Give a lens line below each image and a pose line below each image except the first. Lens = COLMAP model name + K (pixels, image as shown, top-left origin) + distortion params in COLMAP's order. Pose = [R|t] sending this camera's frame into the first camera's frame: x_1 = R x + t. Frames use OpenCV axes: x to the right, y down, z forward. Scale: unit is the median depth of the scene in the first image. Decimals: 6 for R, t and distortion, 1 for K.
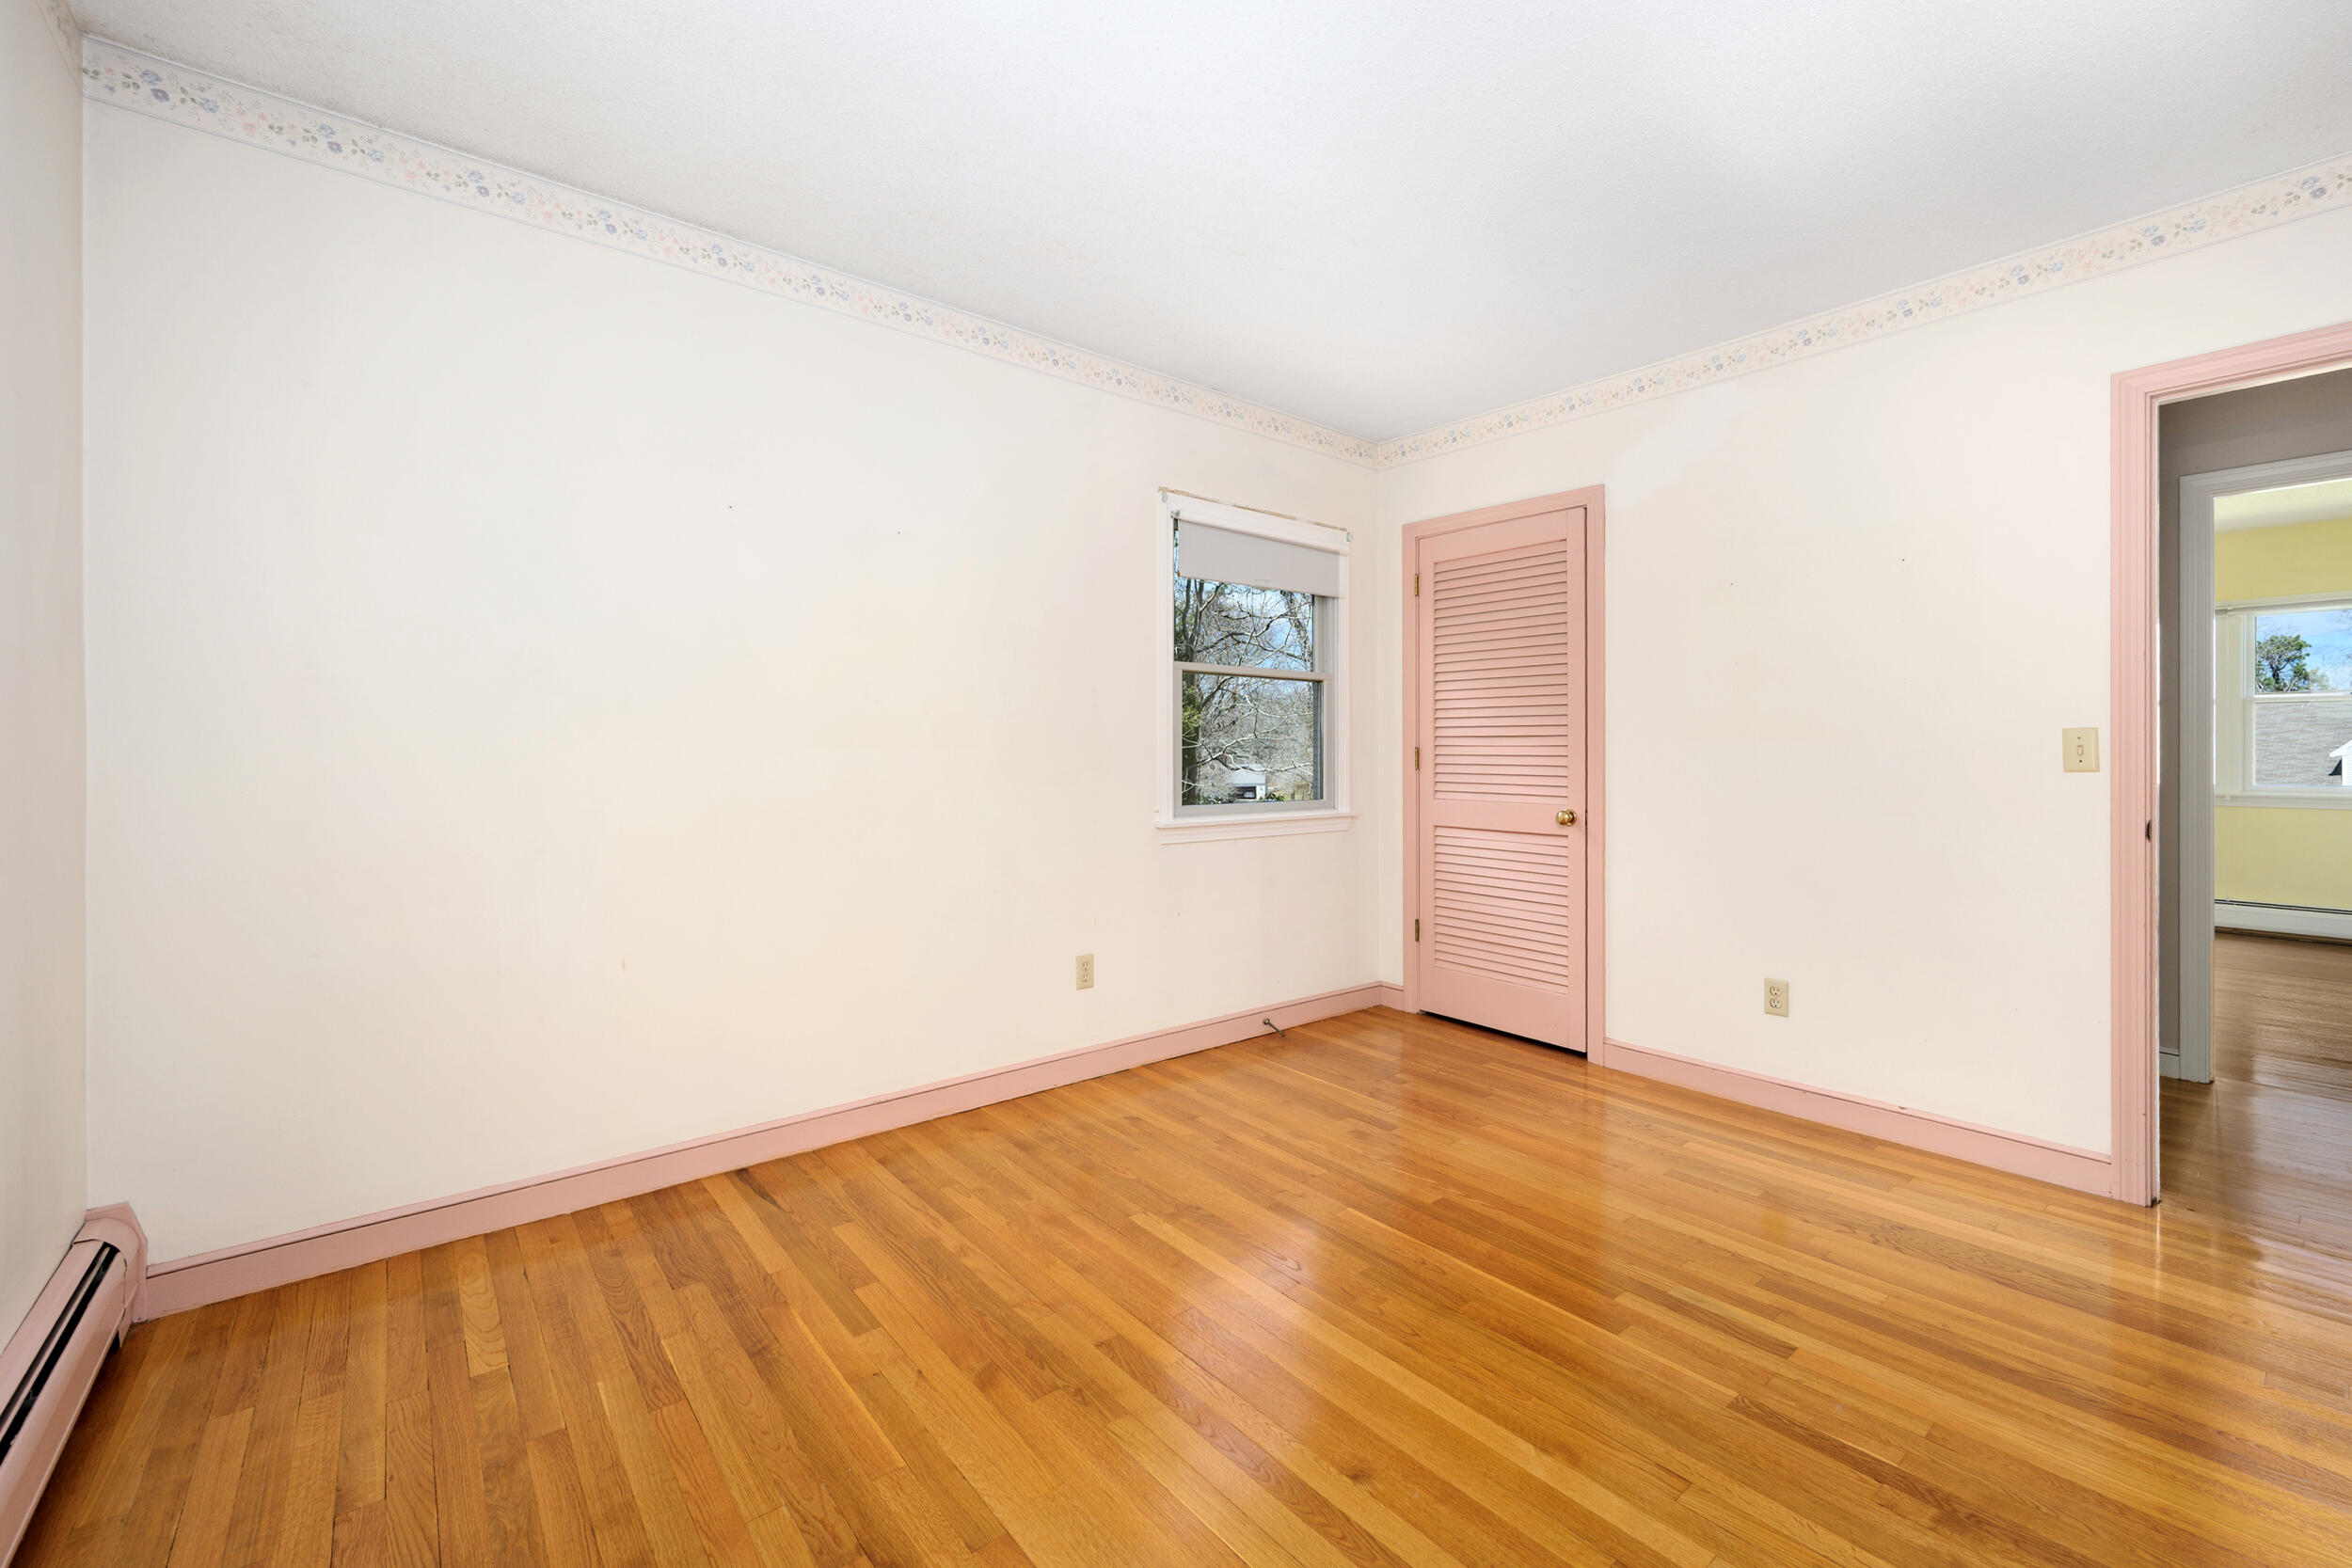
lens RADIAL K [[948.0, 0, 1182.9], [0, 948.0, 765.1], [0, 0, 1]] dist [-0.002503, 0.000443]
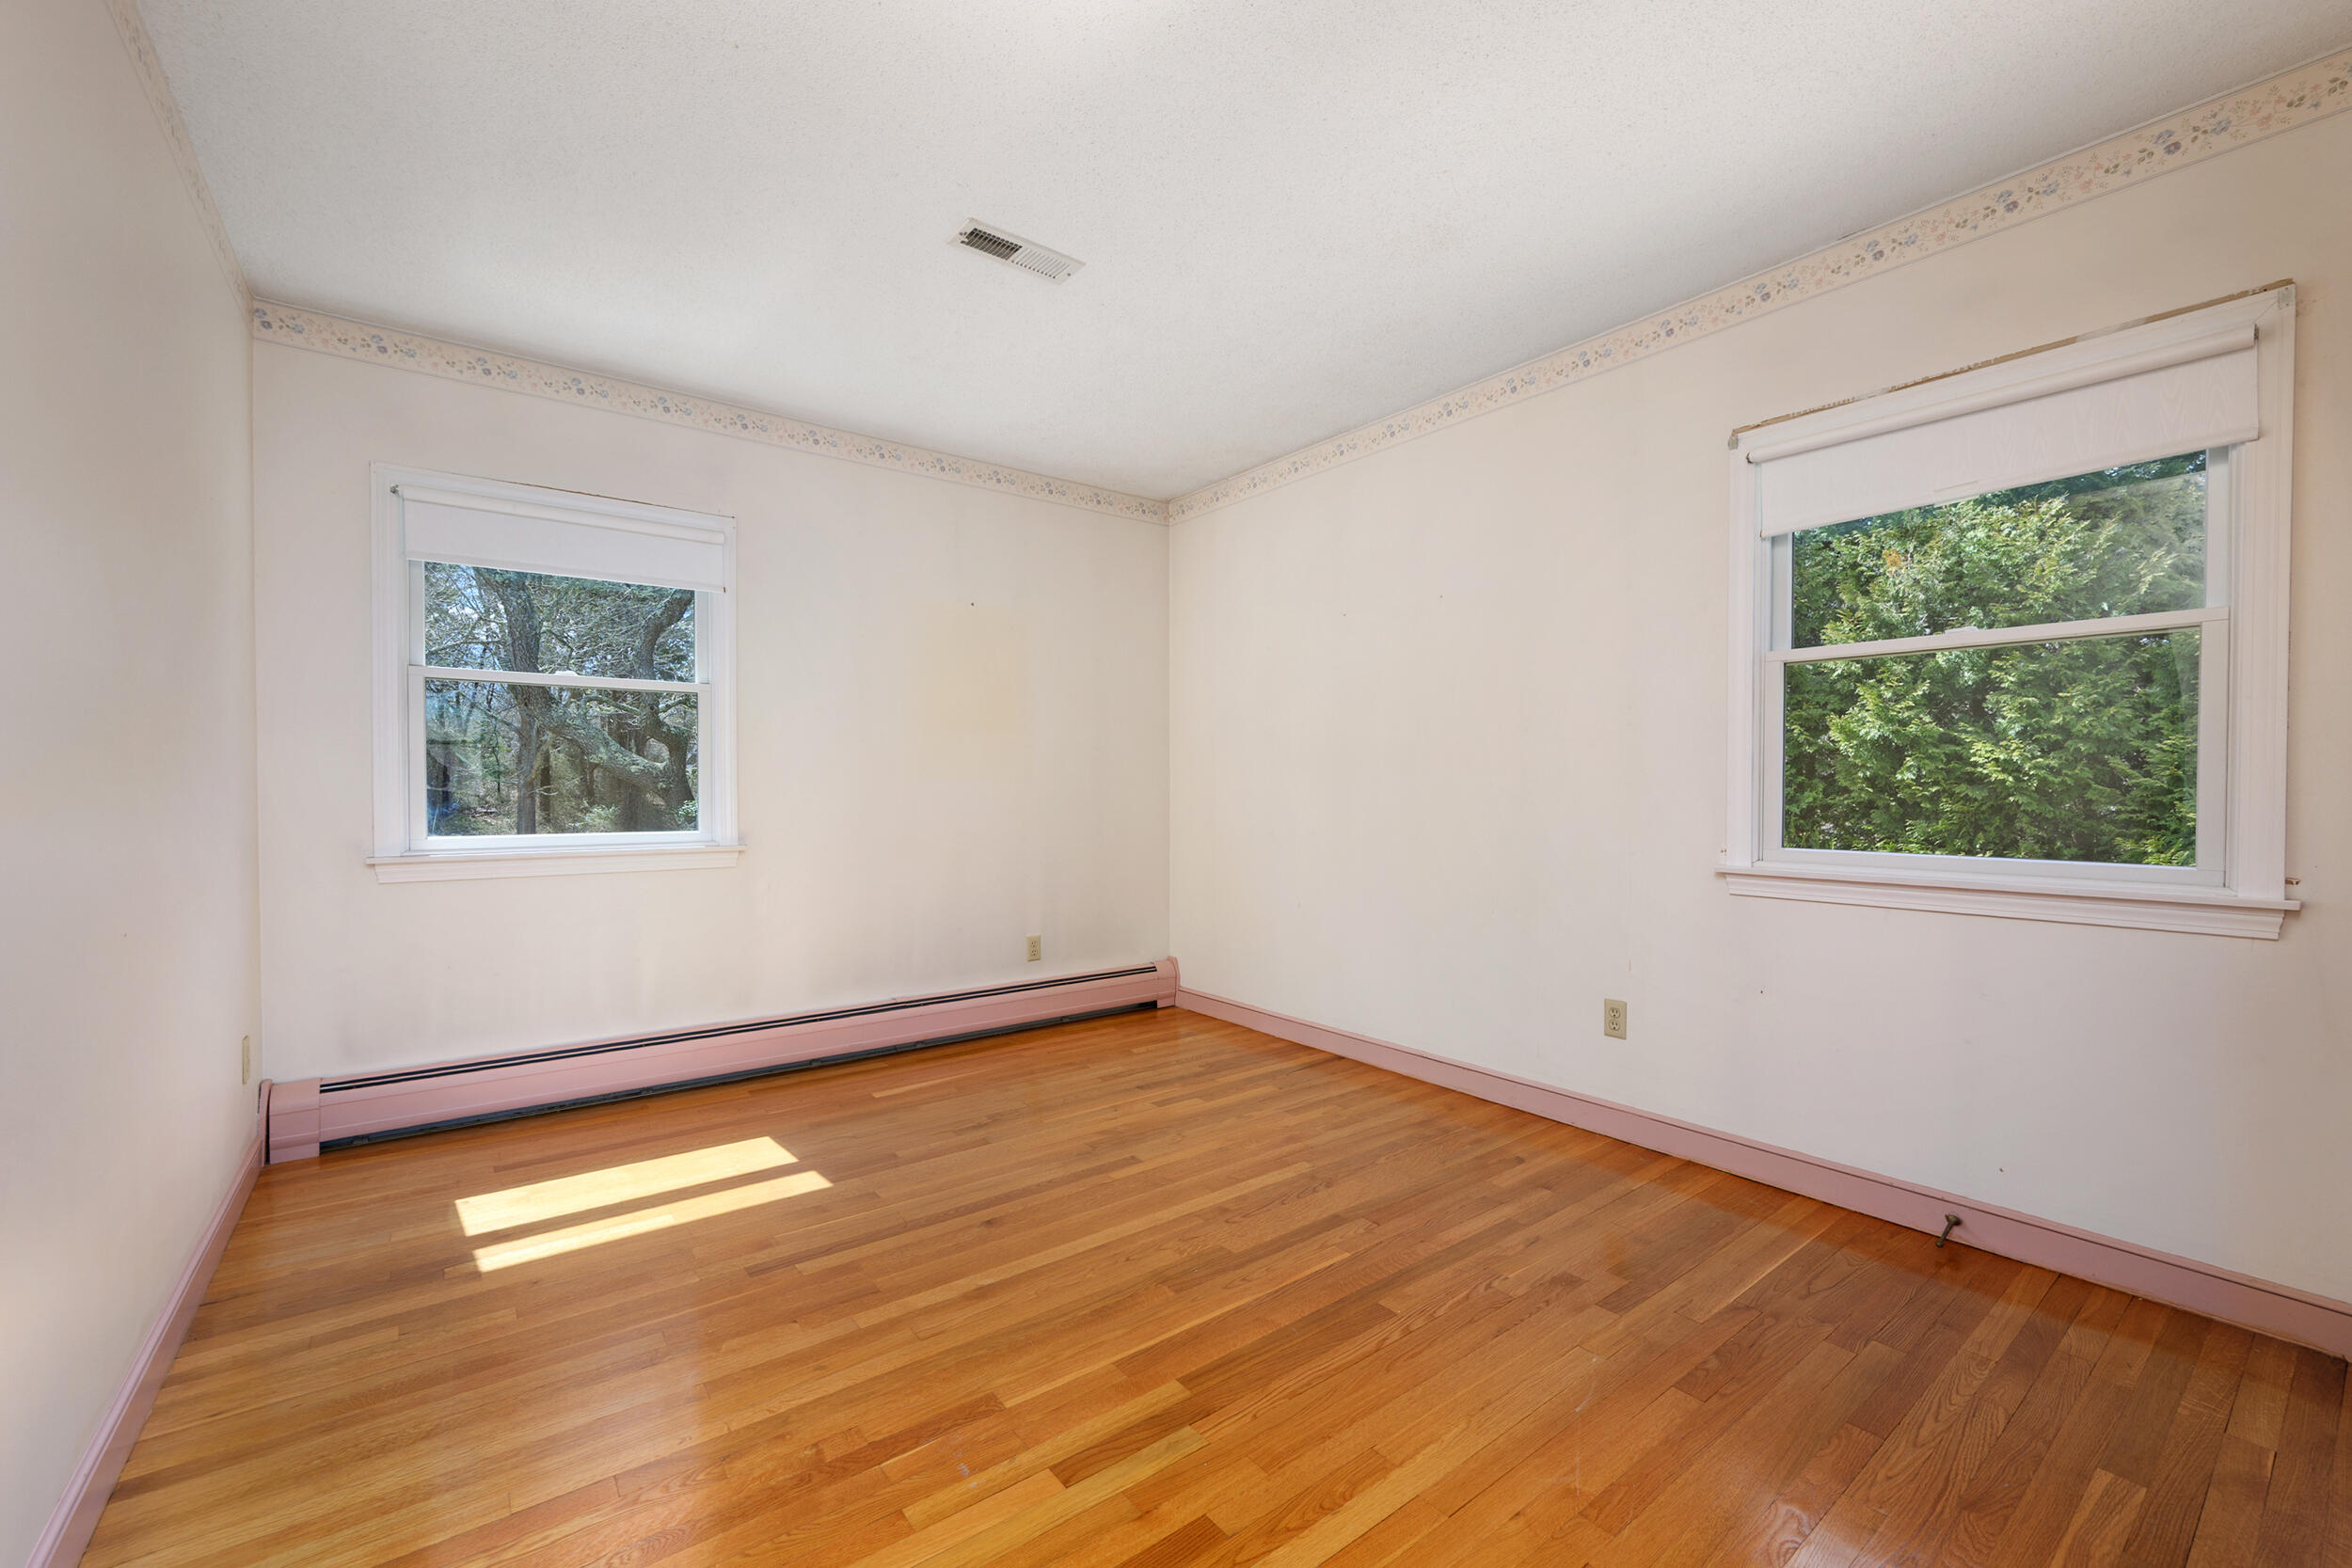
lens RADIAL K [[948.0, 0, 1178.3], [0, 948.0, 799.0], [0, 0, 1]] dist [-0.002503, 0.000443]
pose [[-0.017212, 0.016139, -0.999722, 1.146402], [-0.013525, 0.999774, 0.016372, 0.003910], [0.999760, 0.013803, -0.016989, 0.867505]]
